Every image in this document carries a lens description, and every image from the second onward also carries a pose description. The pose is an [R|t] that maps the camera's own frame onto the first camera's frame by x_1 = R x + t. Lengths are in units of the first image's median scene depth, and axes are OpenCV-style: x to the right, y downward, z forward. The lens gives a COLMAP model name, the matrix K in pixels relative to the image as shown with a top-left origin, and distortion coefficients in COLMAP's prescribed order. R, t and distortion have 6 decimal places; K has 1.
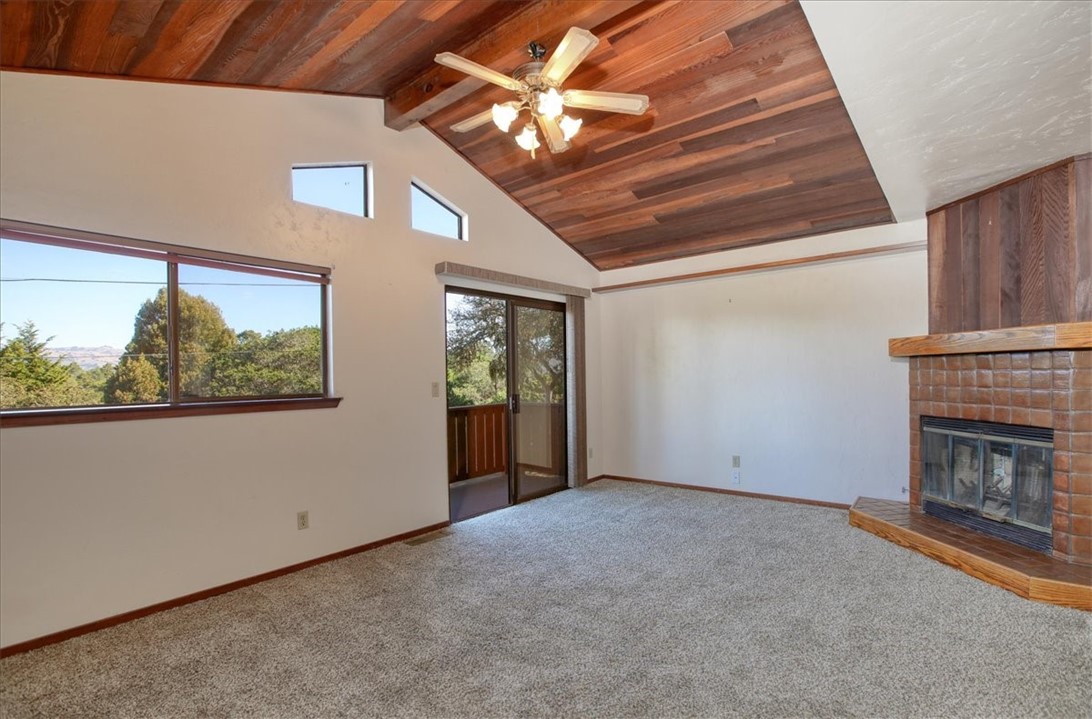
lens RADIAL K [[504.0, 0, 542.6], [0, 504.0, 378.3], [0, 0, 1]] dist [-0.055679, 0.024623]
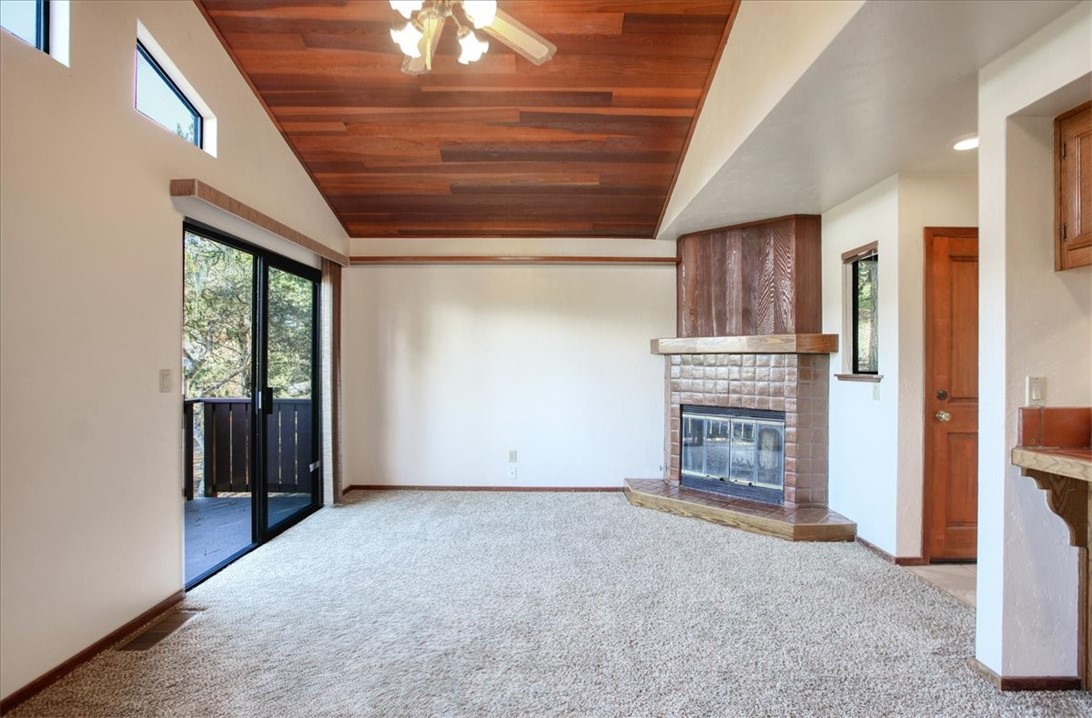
lens RADIAL K [[521.2, 0, 541.7], [0, 521.2, 361.8], [0, 0, 1]] dist [-0.027682, 0.001228]
pose [[0.768741, 0.025061, 0.639069, -0.263897], [-0.015311, 0.999667, -0.020785, 0.004545], [-0.639377, 0.006194, 0.768868, 0.221882]]
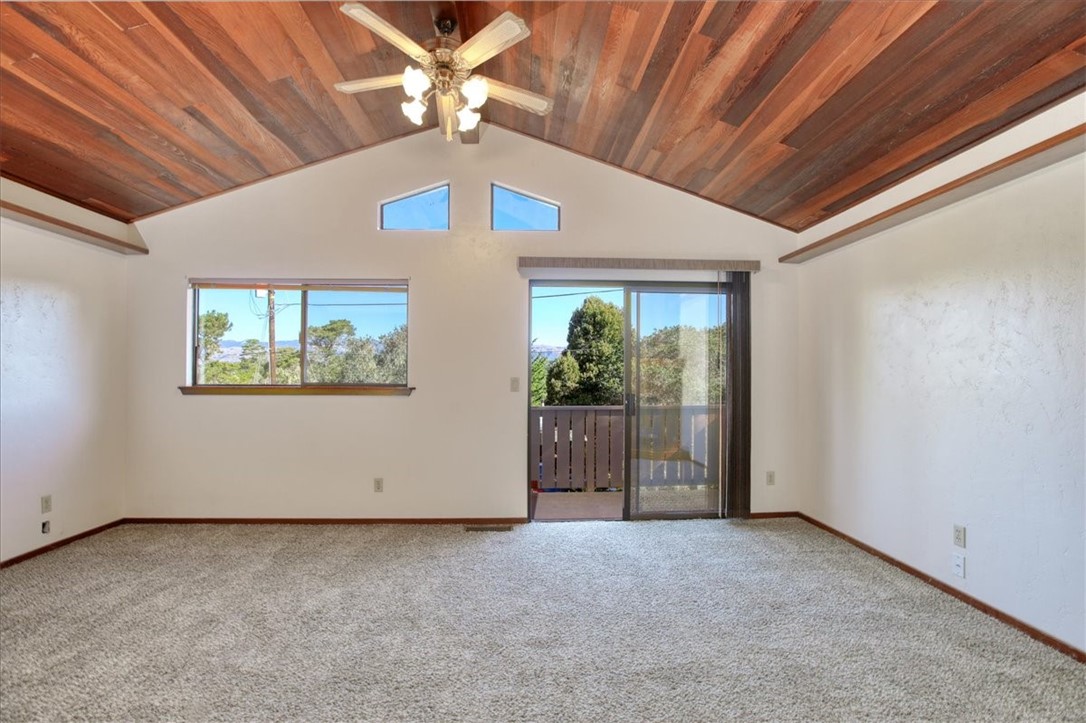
lens RADIAL K [[496.5, 0, 544.9], [0, 496.5, 363.9], [0, 0, 1]] dist [-0.055140, 0.000088]
pose [[0.684824, 0.006971, -0.728675, 0.563759], [-0.020044, 0.999756, -0.009274, -0.011487], [0.728433, 0.020957, 0.684797, 0.367995]]
